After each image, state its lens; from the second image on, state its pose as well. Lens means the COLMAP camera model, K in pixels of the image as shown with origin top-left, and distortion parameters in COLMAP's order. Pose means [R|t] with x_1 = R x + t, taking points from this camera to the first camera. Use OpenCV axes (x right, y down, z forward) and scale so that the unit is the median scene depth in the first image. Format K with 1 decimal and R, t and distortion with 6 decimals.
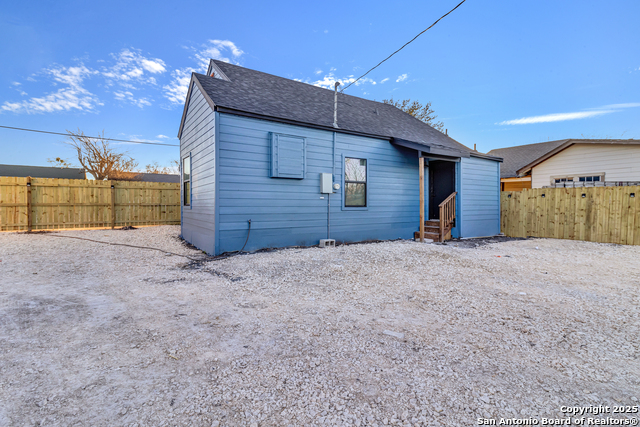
lens RADIAL K [[309.9, 0, 320.1], [0, 309.9, 207.3], [0, 0, 1]] dist [0.001553, 0.000572]
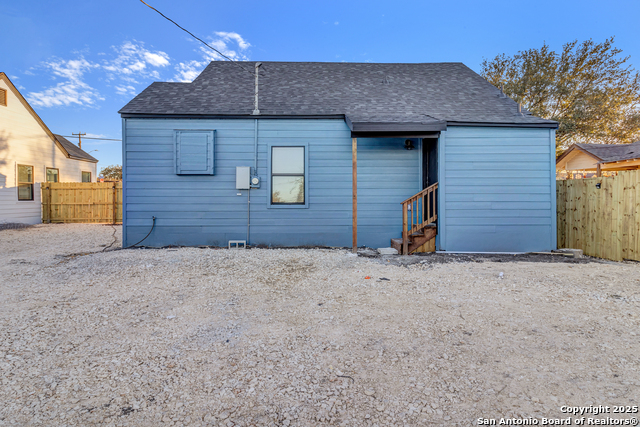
lens RADIAL K [[366.1, 0, 320.6], [0, 366.1, 201.2], [0, 0, 1]] dist [-0.003556, -0.000712]
pose [[0.841651, -0.005696, -0.539992, 0.708824], [-0.002636, 0.999889, -0.014656, 0.004366], [0.540016, 0.013758, 0.841542, 0.211661]]
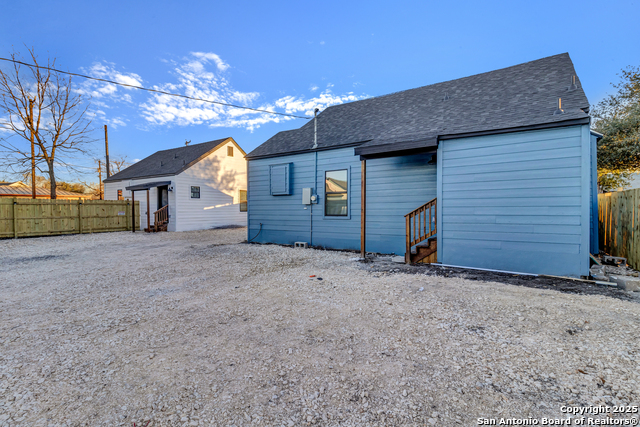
lens RADIAL K [[309.9, 0, 320.1], [0, 309.9, 207.3], [0, 0, 1]] dist [0.001553, 0.000572]
pose [[0.370030, -0.014754, -0.928903, 1.060950], [-0.004942, 0.999828, -0.017849, -0.011527], [0.929007, 0.011195, 0.369893, 0.544898]]
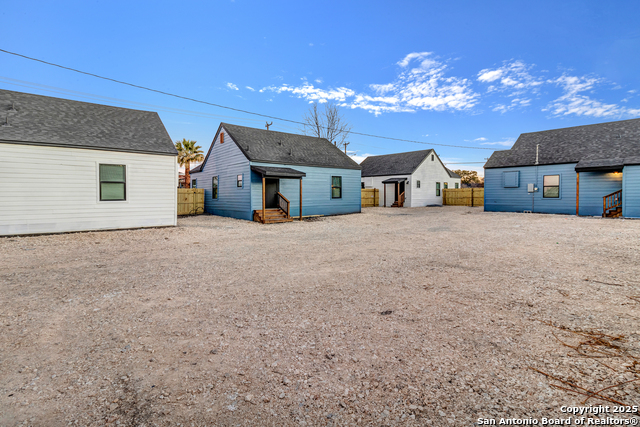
lens RADIAL K [[296.3, 0, 320.5], [0, 296.3, 199.5], [0, 0, 1]] dist [-0.000284, -0.000151]
pose [[0.084874, 0.005969, -0.996374, 2.008832], [-0.014569, 0.999883, 0.004749, 0.025023], [0.996285, 0.014113, 0.084951, -0.772399]]
